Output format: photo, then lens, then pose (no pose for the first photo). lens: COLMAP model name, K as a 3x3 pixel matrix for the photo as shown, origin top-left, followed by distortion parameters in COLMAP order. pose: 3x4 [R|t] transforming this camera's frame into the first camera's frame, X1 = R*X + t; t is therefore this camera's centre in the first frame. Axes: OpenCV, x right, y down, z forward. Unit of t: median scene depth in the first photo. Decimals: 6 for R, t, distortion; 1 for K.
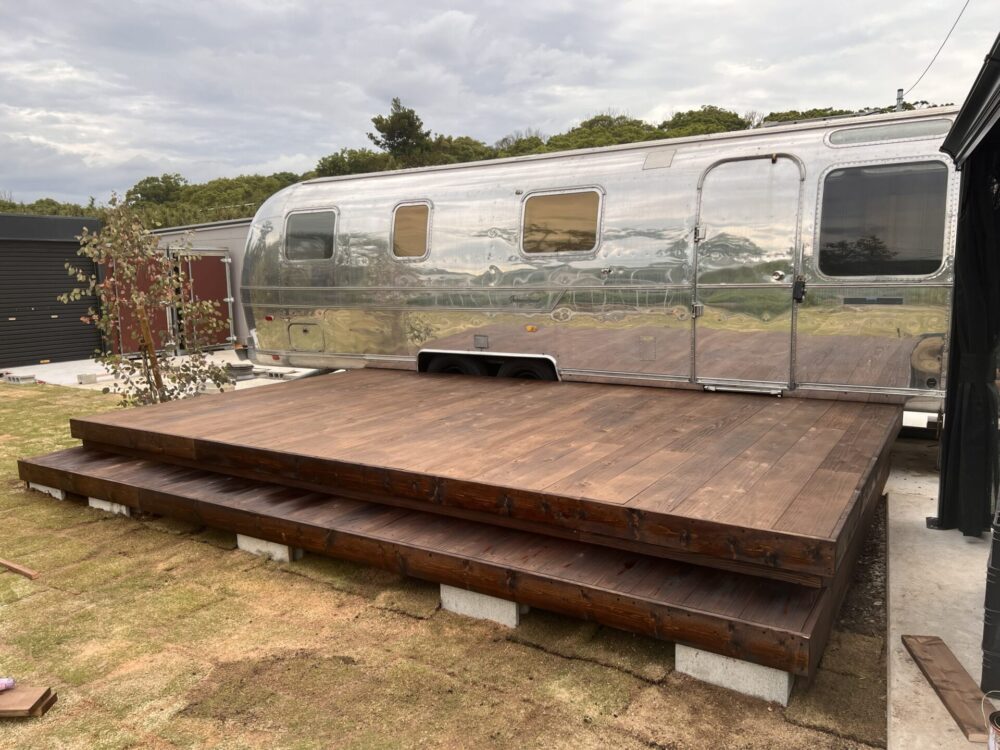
lens RADIAL K [[758.1, 0, 500.7], [0, 758.1, 381.9], [0, 0, 1]] dist [0.036389, -0.030635]
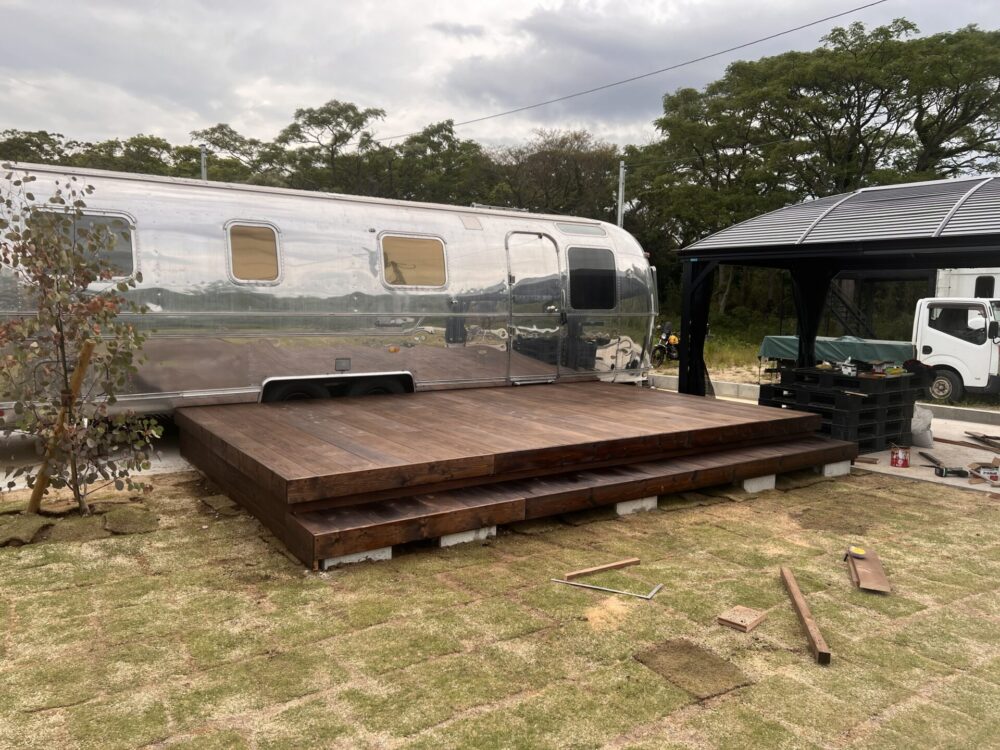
lens RADIAL K [[758.1, 0, 502.0], [0, 758.1, 368.3], [0, 0, 1]] dist [0.036389, -0.030635]
pose [[0.392578, -0.058090, 0.917882, -1.145753], [0.110206, 0.993784, 0.015759, -0.049838], [-0.913092, 0.094970, 0.396540, 0.470267]]
